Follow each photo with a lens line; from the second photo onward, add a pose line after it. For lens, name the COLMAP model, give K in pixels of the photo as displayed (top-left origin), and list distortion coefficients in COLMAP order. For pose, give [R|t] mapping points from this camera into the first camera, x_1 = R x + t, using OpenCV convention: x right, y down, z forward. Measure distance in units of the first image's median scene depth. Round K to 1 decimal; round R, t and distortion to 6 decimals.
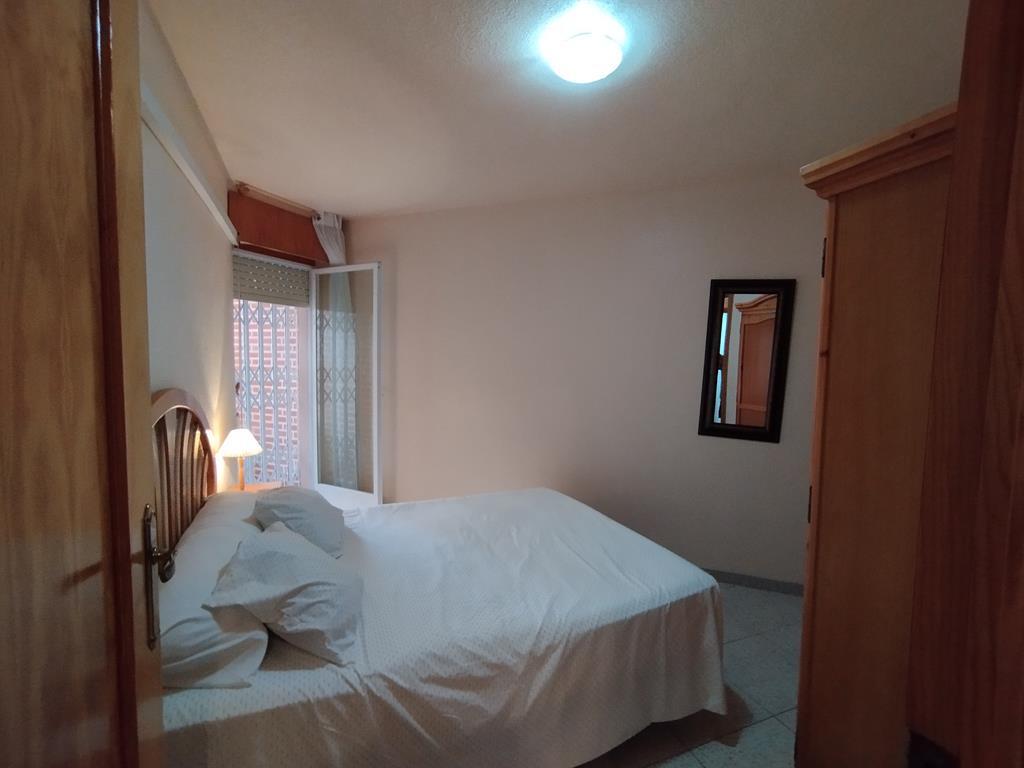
lens RADIAL K [[468.1, 0, 511.7], [0, 468.1, 382.1], [0, 0, 1]] dist [0.016426, -0.002031]
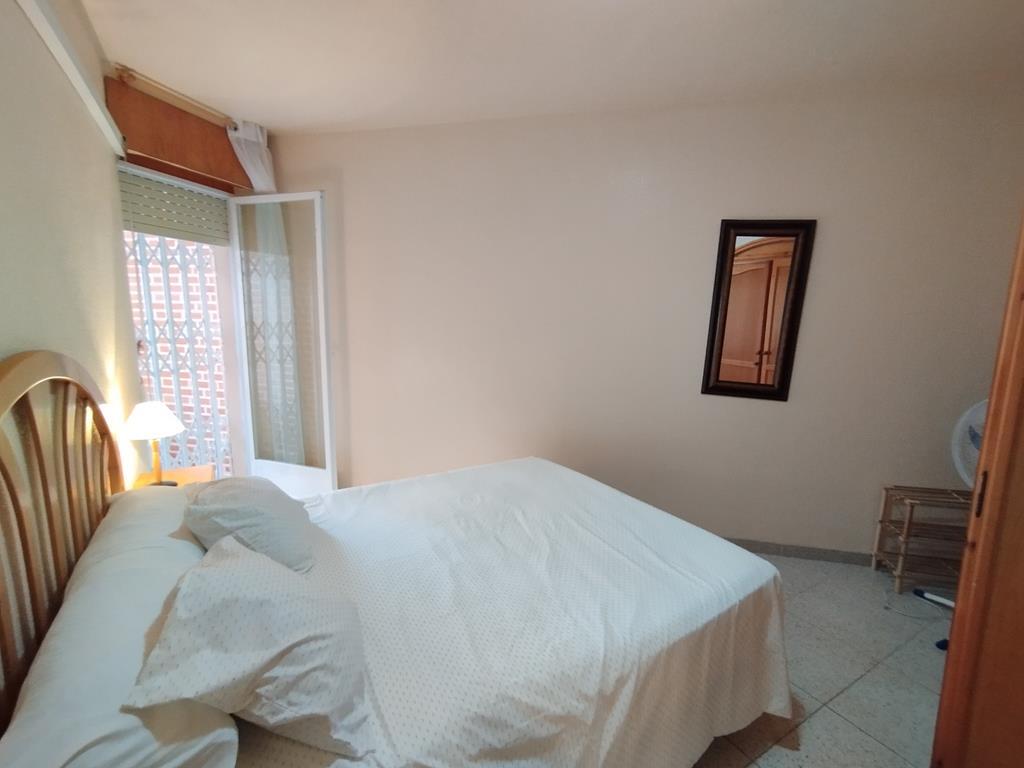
lens RADIAL K [[468.1, 0, 511.2], [0, 468.1, 382.4], [0, 0, 1]] dist [0.016426, -0.002031]
pose [[0.989739, -0.020204, 0.141449, -0.128244], [0.006495, 0.995290, 0.096721, -0.002157], [-0.142737, -0.094810, 0.985209, 0.198008]]
